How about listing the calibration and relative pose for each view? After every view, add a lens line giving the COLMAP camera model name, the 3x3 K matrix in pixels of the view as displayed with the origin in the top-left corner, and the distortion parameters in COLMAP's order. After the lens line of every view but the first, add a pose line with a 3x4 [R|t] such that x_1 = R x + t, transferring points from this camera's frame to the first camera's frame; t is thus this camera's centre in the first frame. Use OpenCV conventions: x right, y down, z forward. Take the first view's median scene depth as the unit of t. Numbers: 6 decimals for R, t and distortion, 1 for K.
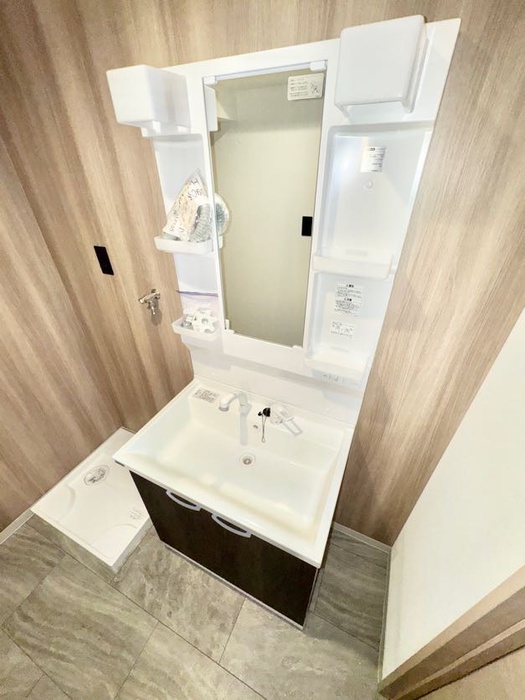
lens RADIAL K [[277.8, 0, 263.8], [0, 277.8, 350.8], [0, 0, 1]] dist [-0.000410, -0.000331]
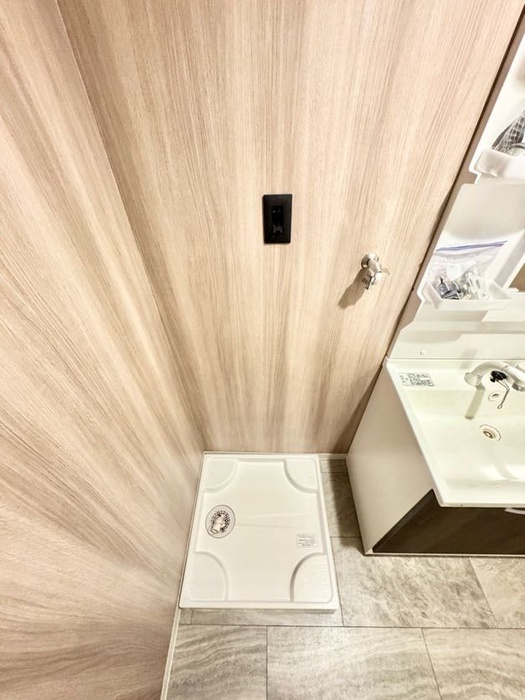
lens RADIAL K [[277.8, 0, 263.8], [0, 277.8, 350.8], [0, 0, 1]] dist [-0.000410, -0.000331]
pose [[0.912332, -0.285859, 0.293146, -0.815021], [0.233342, 0.951300, 0.201442, -0.179645], [-0.336454, -0.115379, 0.934605, 0.412951]]
